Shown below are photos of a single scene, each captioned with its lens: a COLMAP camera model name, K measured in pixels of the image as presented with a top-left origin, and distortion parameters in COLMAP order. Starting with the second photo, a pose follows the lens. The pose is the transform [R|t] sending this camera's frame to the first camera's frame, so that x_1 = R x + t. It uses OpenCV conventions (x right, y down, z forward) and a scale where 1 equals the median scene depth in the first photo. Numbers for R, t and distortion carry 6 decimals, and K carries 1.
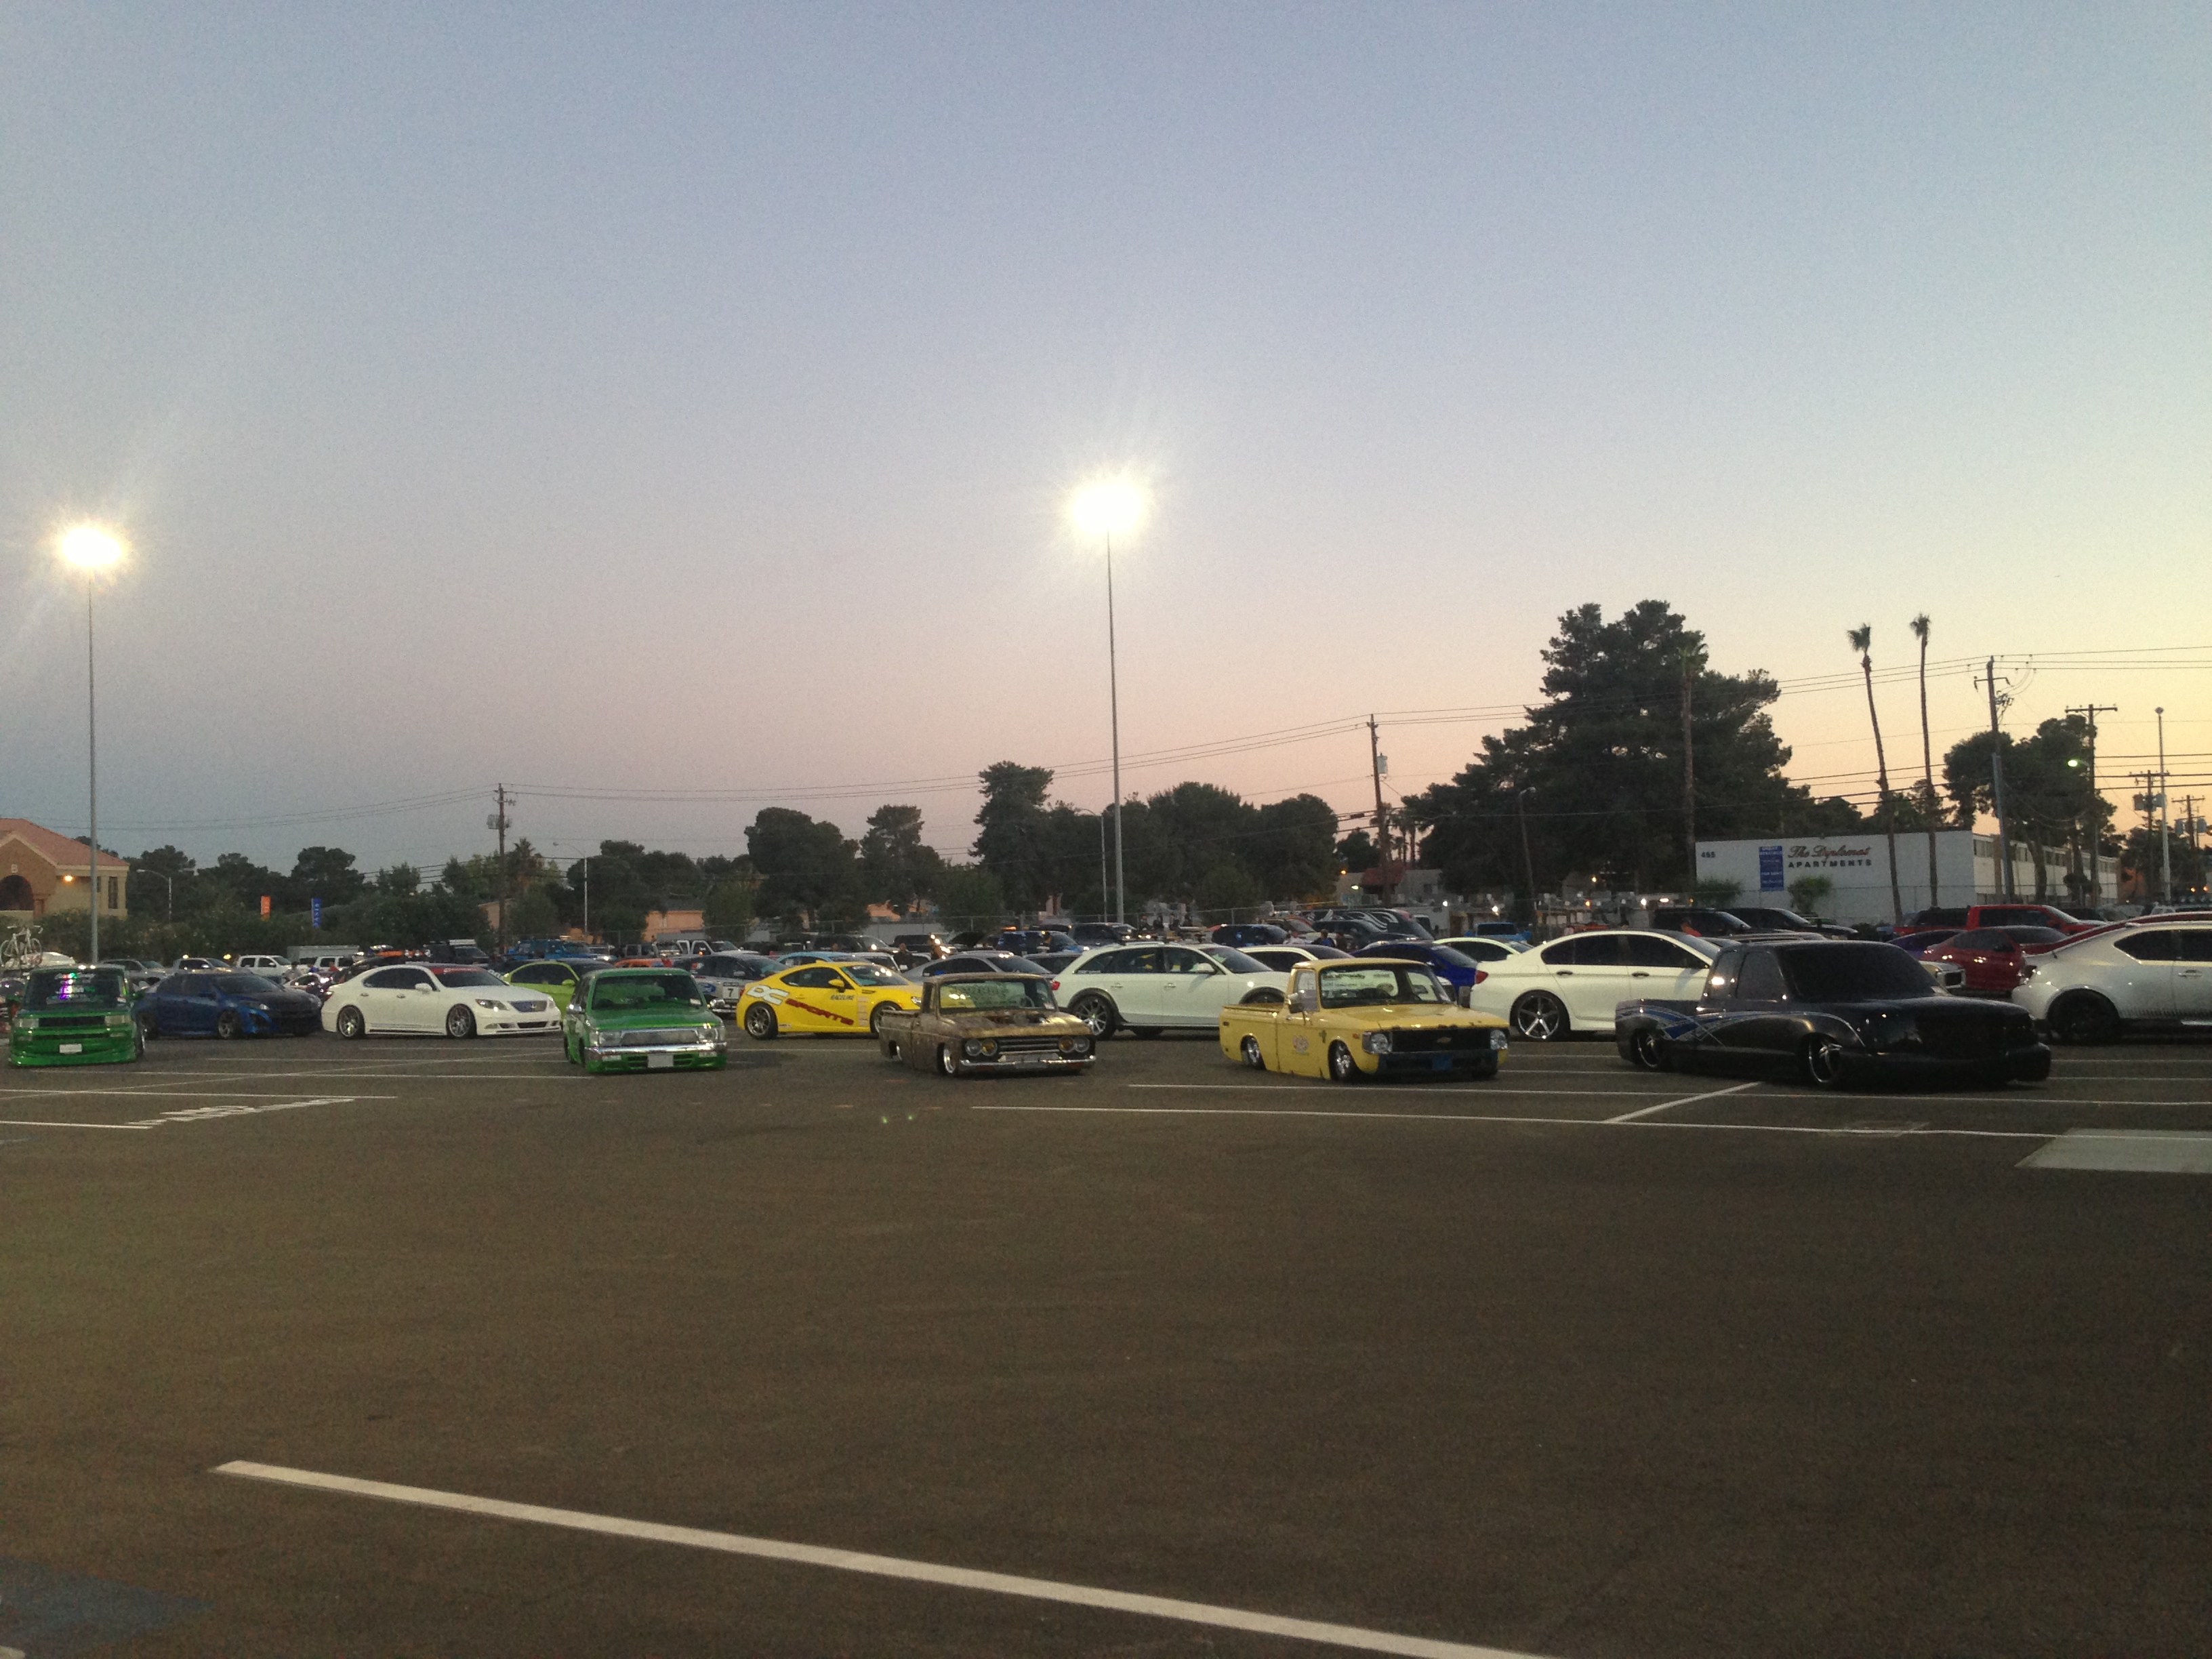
lens RADIAL K [[2132.4, 0, 1103.4], [0, 2132.4, 827.2], [0, 0, 1]] dist [0.000881, 0.000000]
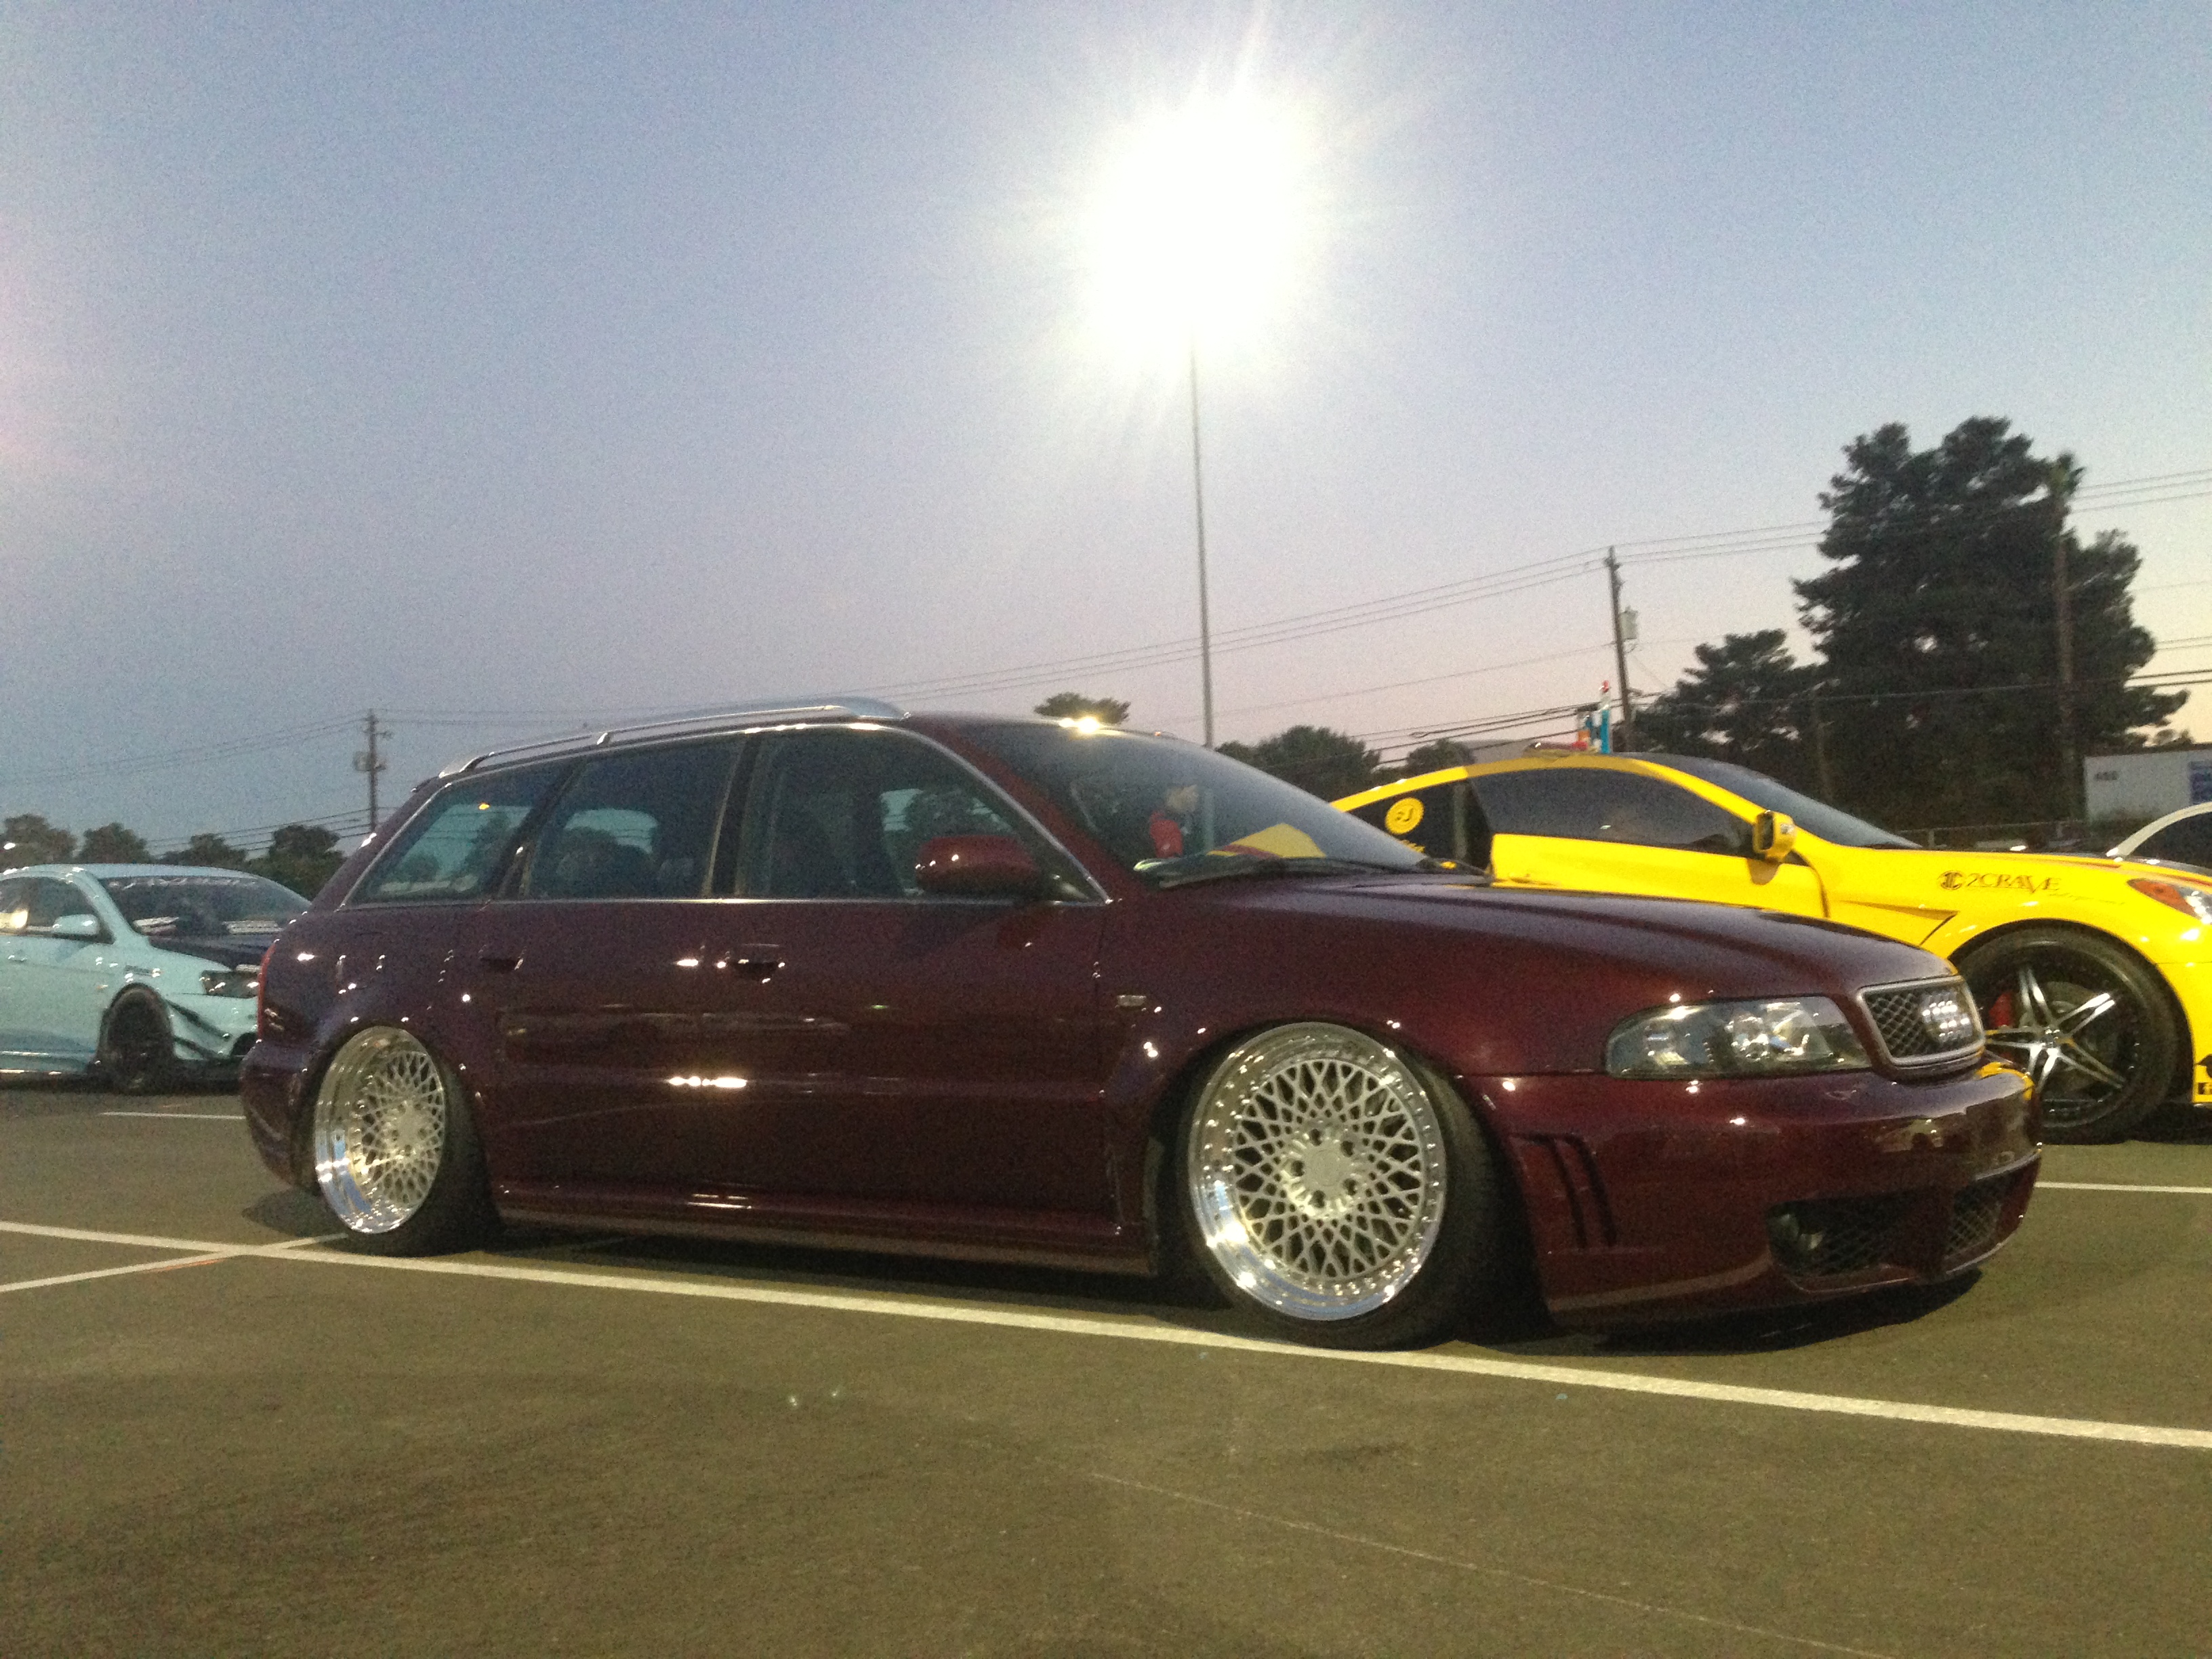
lens RADIAL K [[2132.4, 0, 1106.2], [0, 2132.4, 834.2], [0, 0, 1]] dist [0.000881, 0.000000]
pose [[0.998994, -0.007506, -0.044219, 0.003615], [0.007769, 0.999953, 0.005788, 0.021866], [0.044173, -0.006126, 0.999005, 0.296208]]
